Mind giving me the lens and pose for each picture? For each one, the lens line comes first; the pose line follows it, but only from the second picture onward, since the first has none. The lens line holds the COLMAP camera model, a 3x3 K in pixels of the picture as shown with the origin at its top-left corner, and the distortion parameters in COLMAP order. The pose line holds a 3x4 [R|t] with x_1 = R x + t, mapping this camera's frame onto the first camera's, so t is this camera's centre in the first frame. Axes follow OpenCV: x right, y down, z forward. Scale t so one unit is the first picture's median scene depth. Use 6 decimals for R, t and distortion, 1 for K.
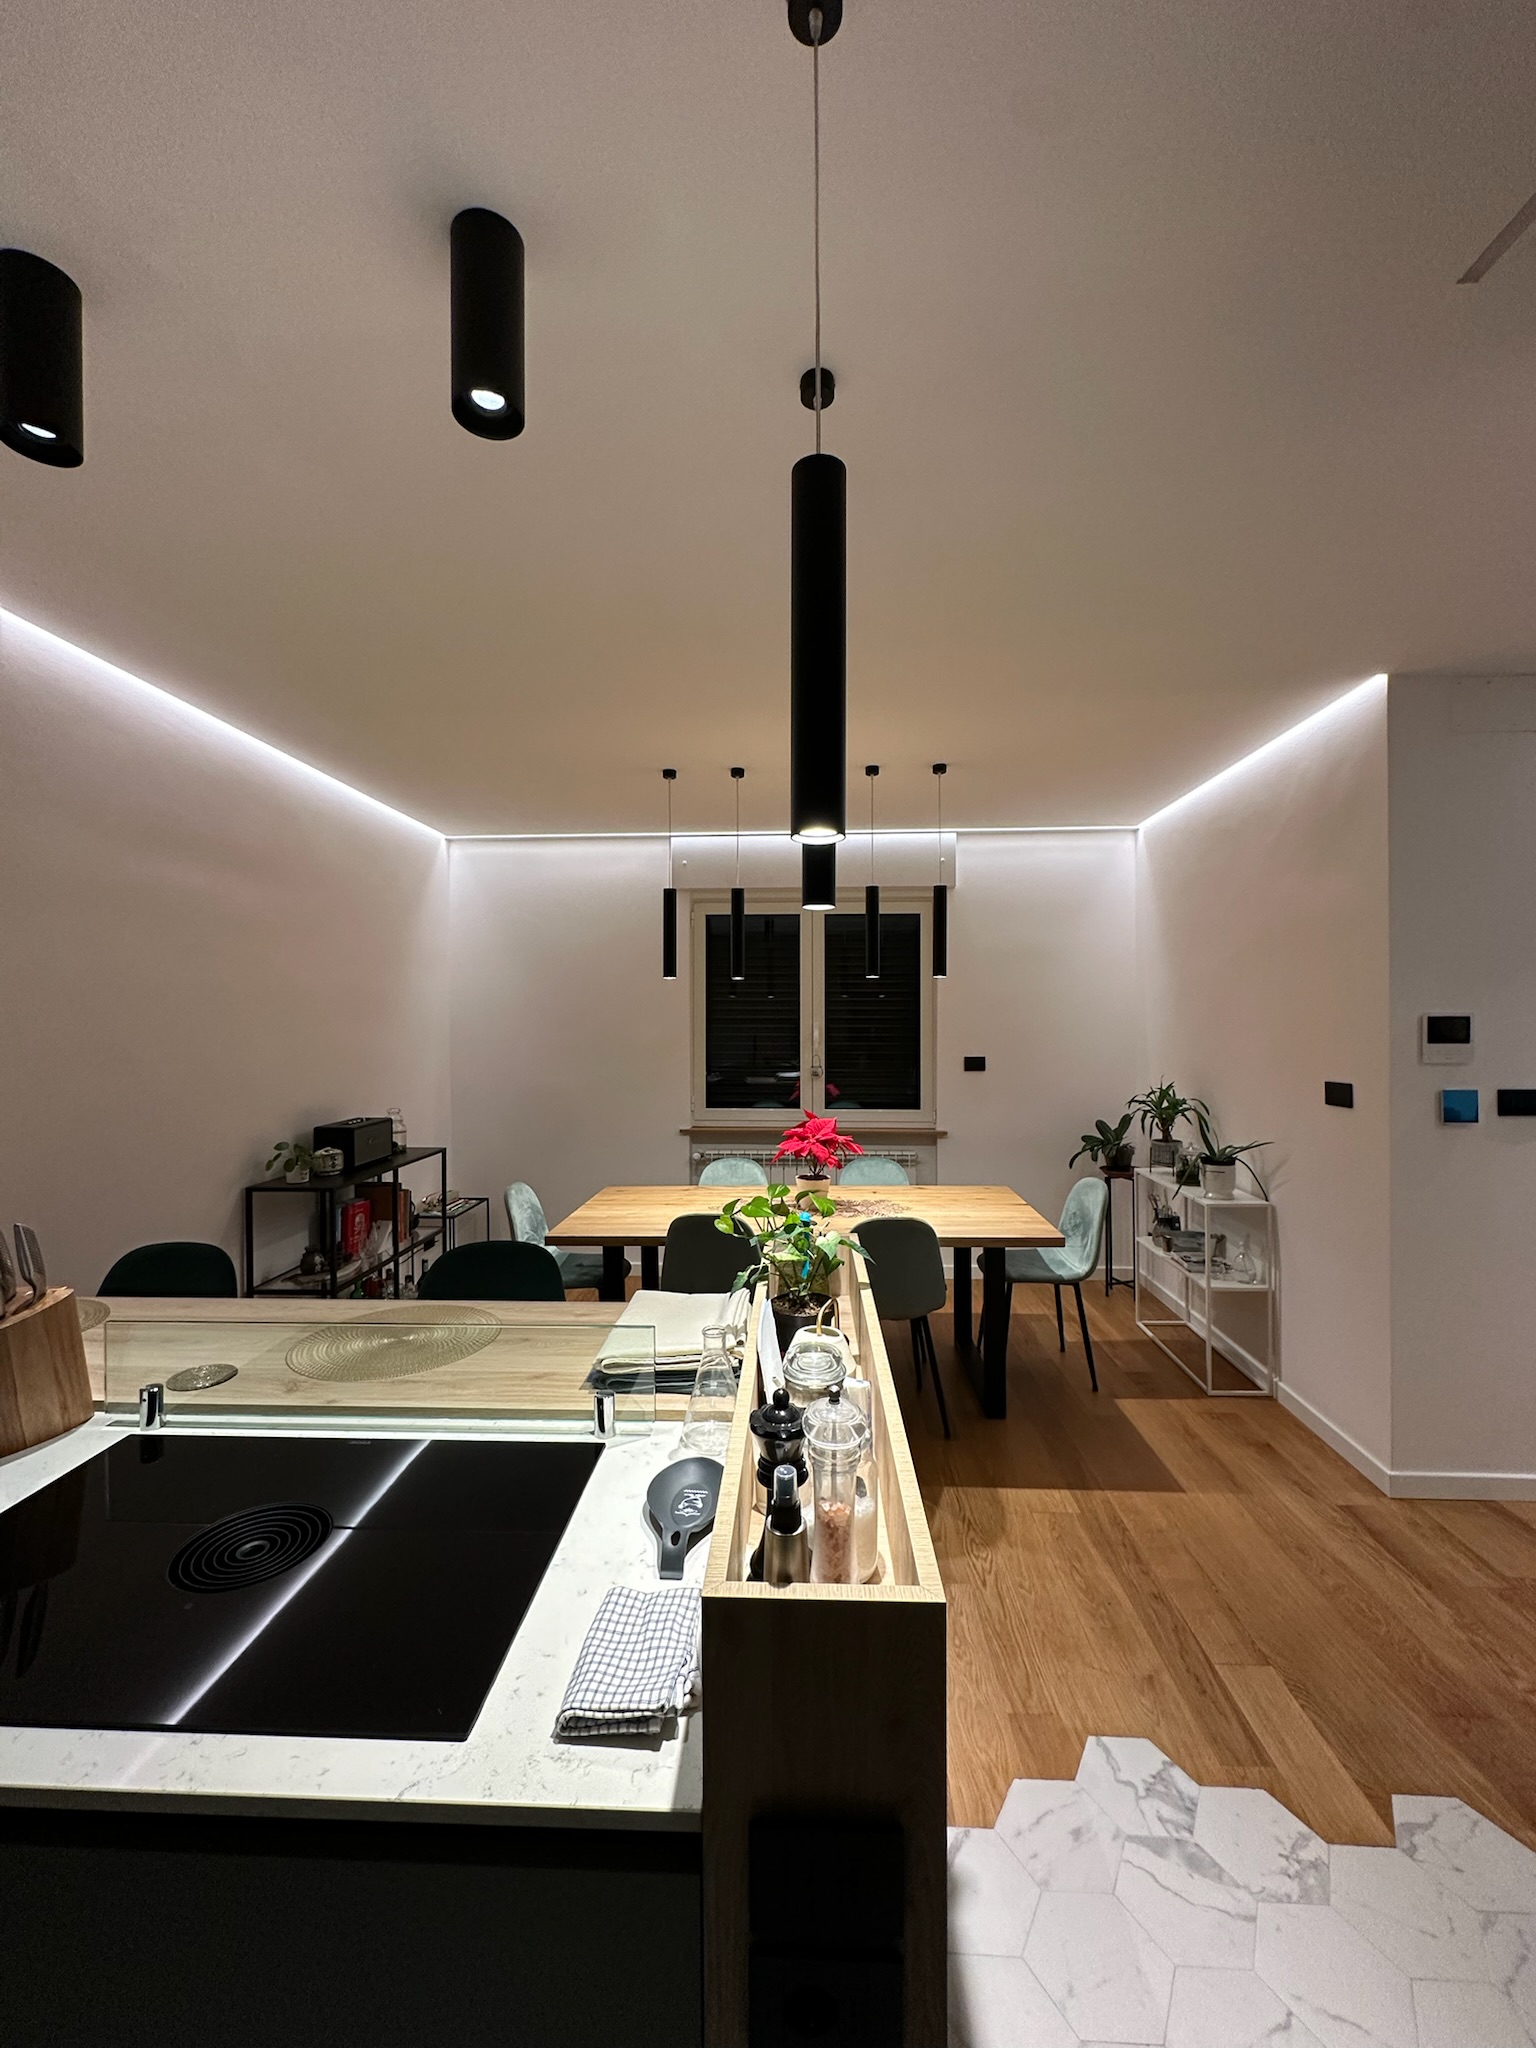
lens RADIAL K [[814.9, 0, 766.3], [0, 814.9, 1025.1], [0, 0, 1]] dist [0.002965, -0.000457]
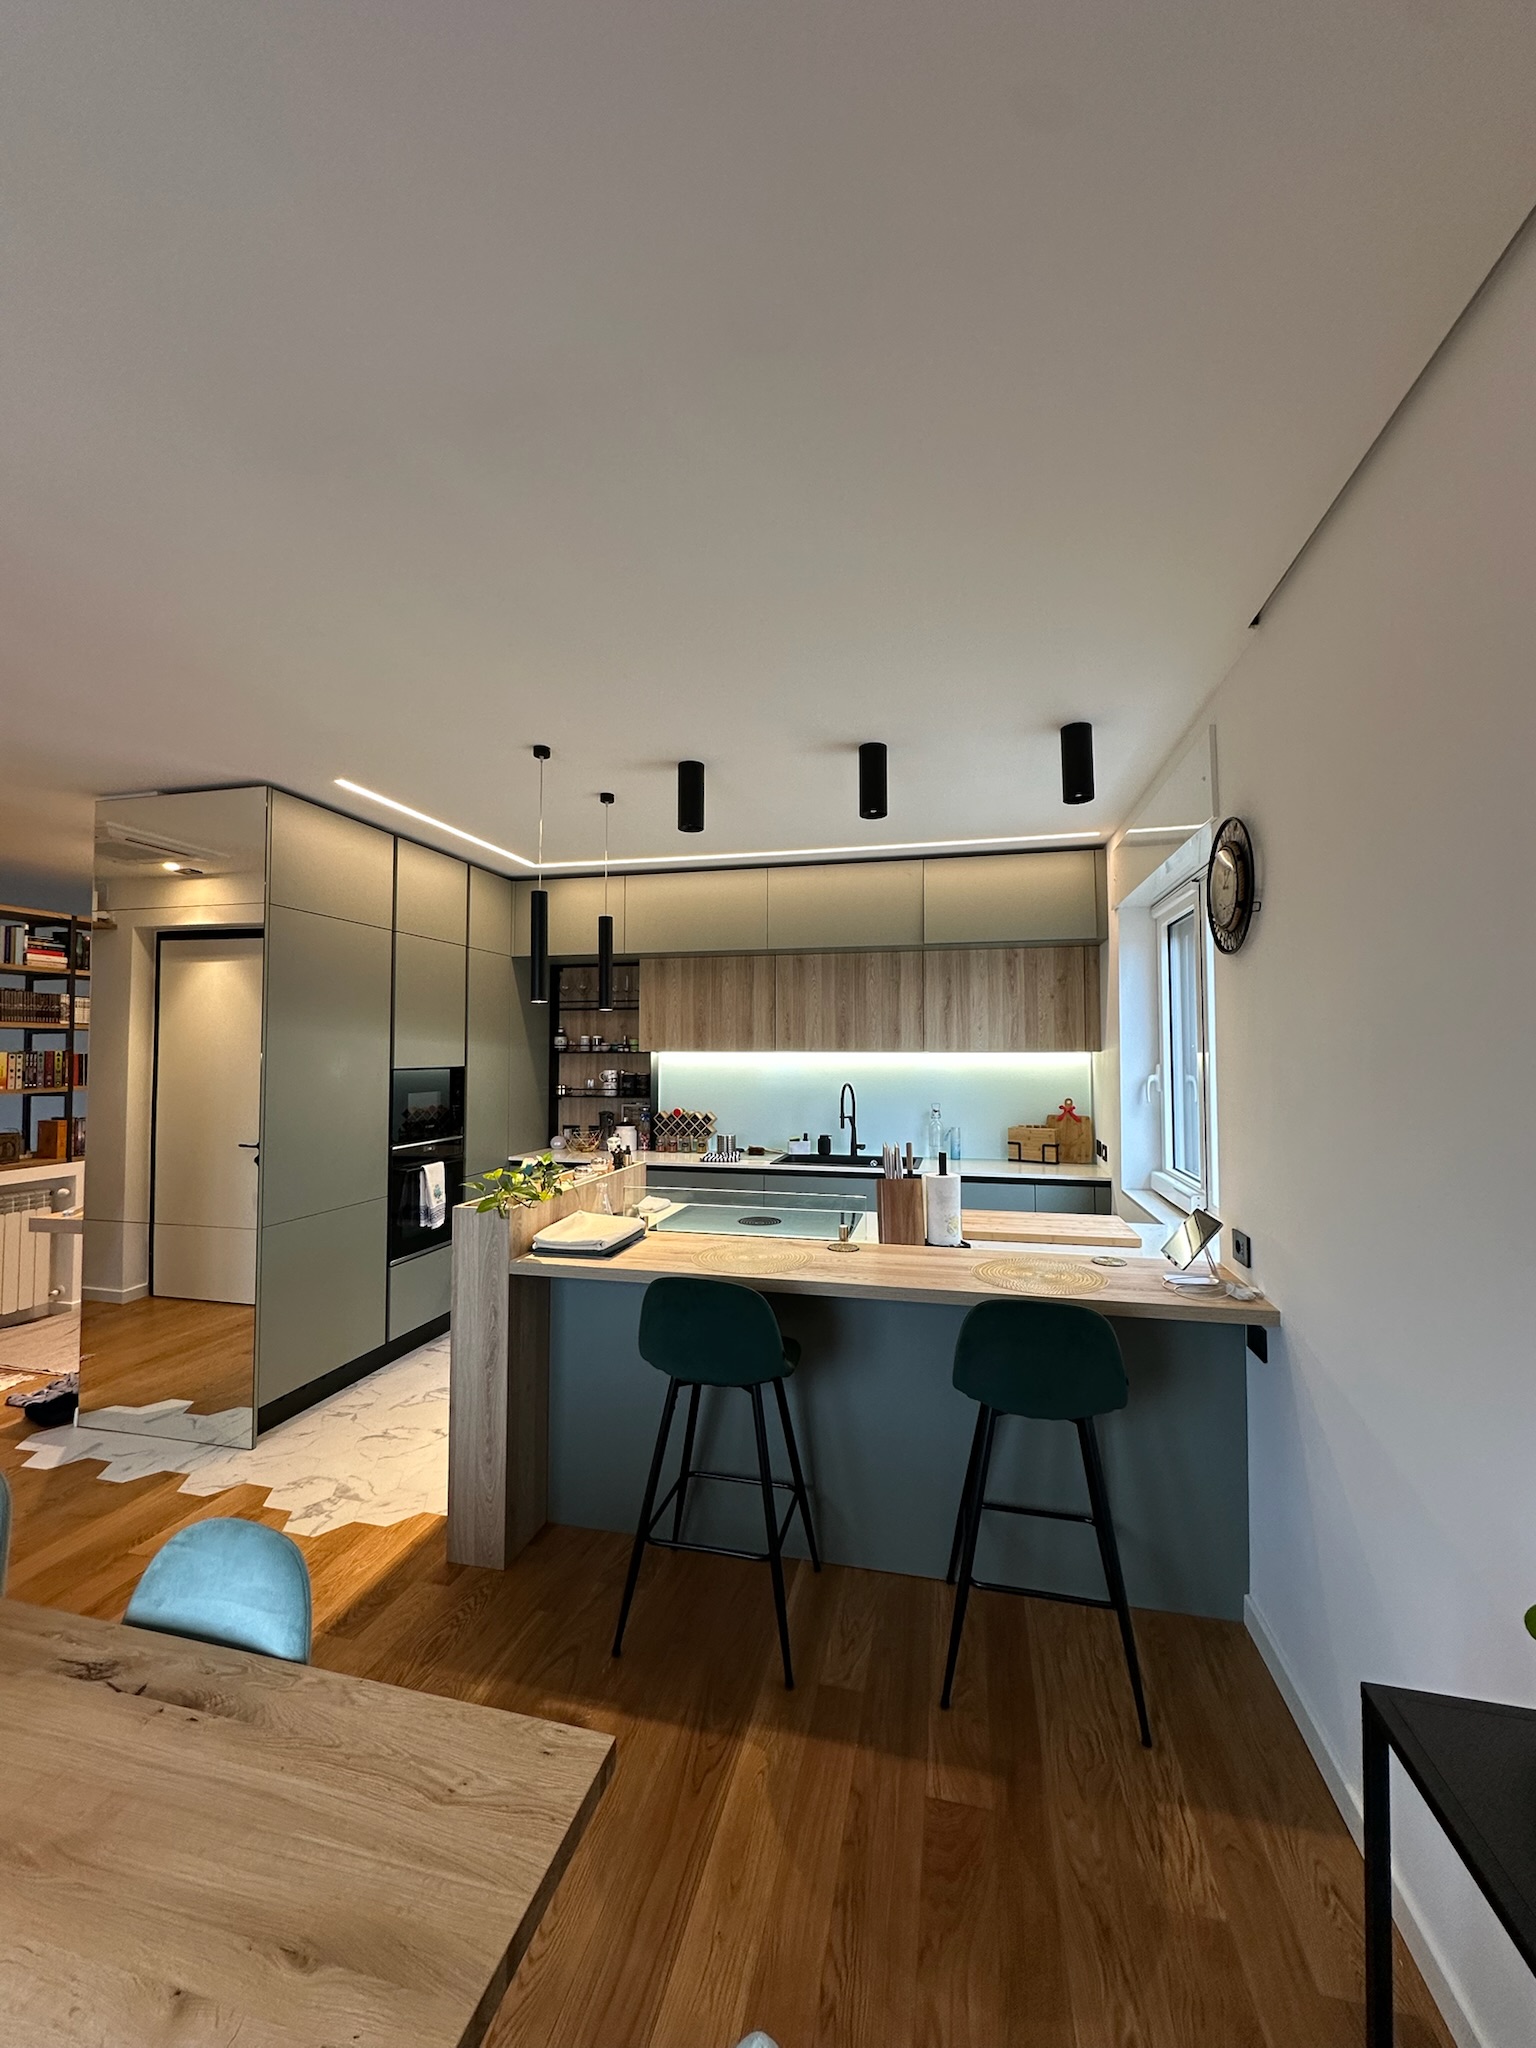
lens RADIAL K [[814.9, 0, 765.8], [0, 814.9, 1019.9], [0, 0, 1]] dist [0.002965, -0.000457]
pose [[-0.983417, 0.011258, 0.181007, -0.475402], [0.004984, 0.999372, -0.035080, -0.011140], [-0.181288, -0.033596, -0.982856, 1.596715]]
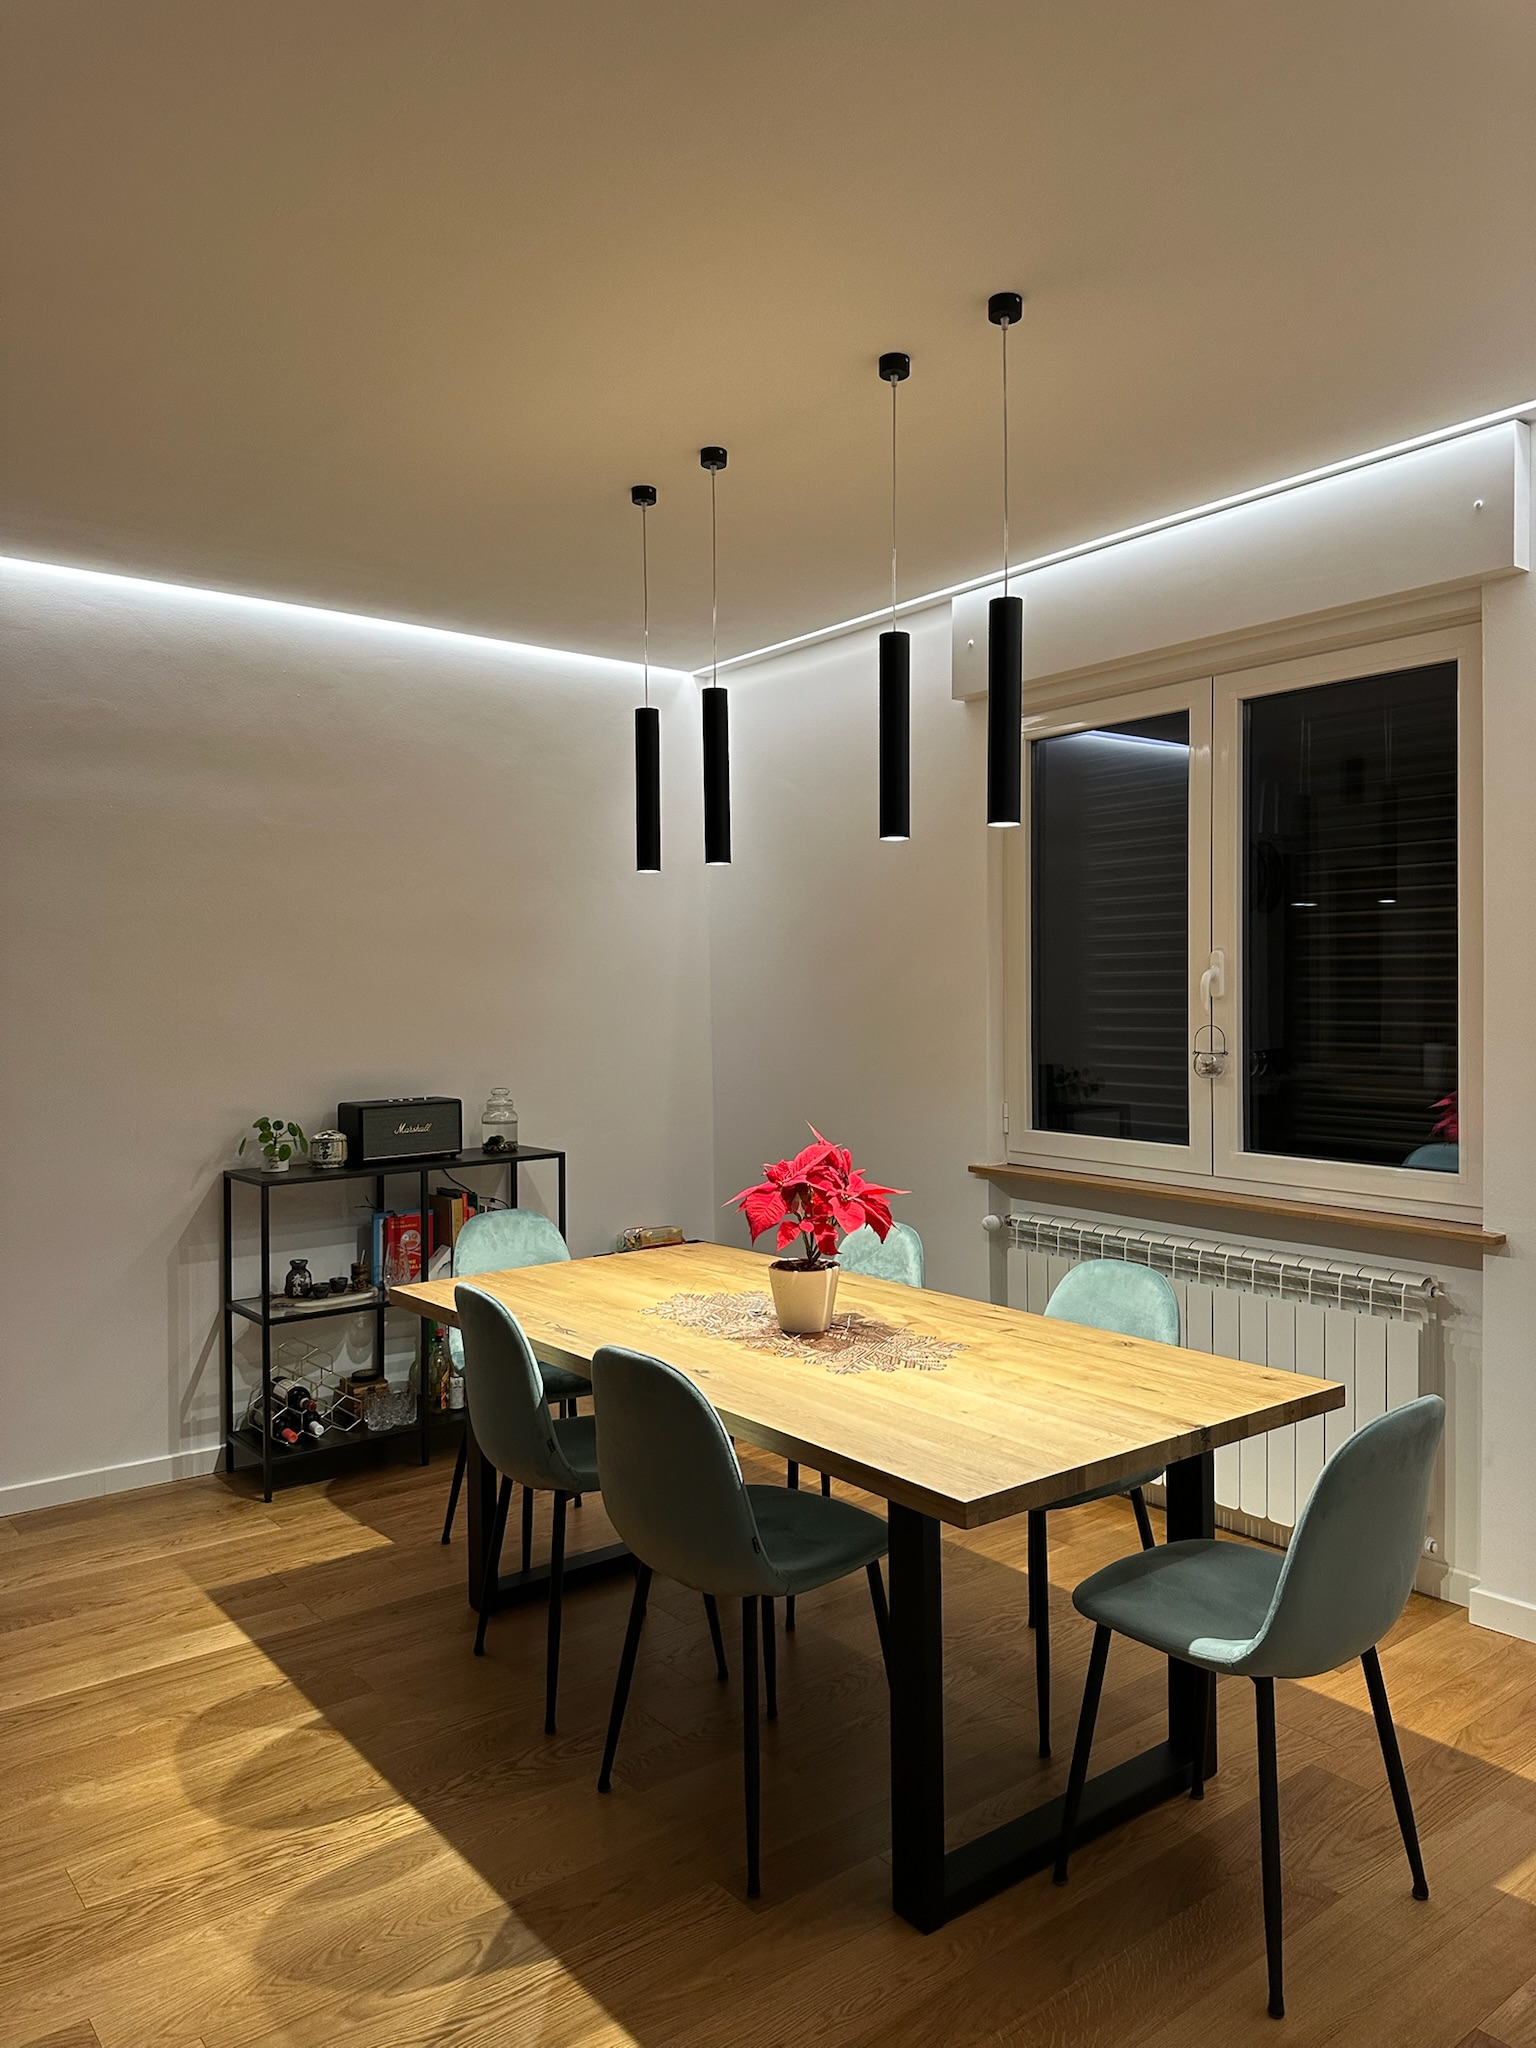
lens RADIAL K [[1434.4, 0, 767.7], [0, 1434.4, 1028.8], [0, 0, 1]] dist [0.064254, -0.061765]
pose [[0.663167, 0.022403, -0.748136, 0.924001], [0.003488, 0.999449, 0.033019, 0.022198], [0.748464, -0.024507, 0.662723, 0.579990]]
